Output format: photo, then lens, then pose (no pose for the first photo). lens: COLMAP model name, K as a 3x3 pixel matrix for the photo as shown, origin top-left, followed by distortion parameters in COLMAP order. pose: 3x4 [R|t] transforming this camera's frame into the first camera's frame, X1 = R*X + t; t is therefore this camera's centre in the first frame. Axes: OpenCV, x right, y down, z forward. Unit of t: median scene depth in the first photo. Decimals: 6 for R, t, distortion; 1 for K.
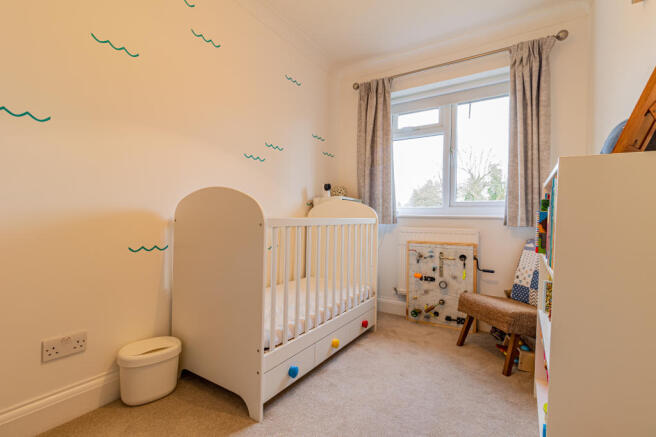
lens RADIAL K [[304.3, 0, 328.0], [0, 304.3, 218.5], [0, 0, 1]] dist [0.003347, 0.000171]
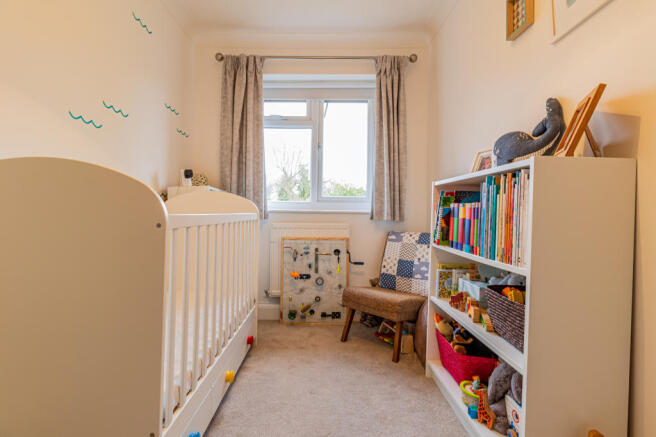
lens RADIAL K [[309.2, 0, 327.5], [0, 309.2, 209.6], [0, 0, 1]] dist [0.000499, 0.000007]
pose [[0.850217, 0.004598, 0.526412, -0.123961], [0.001147, 0.999943, -0.010586, -0.001752], [-0.526431, 0.009604, 0.850164, 0.140709]]
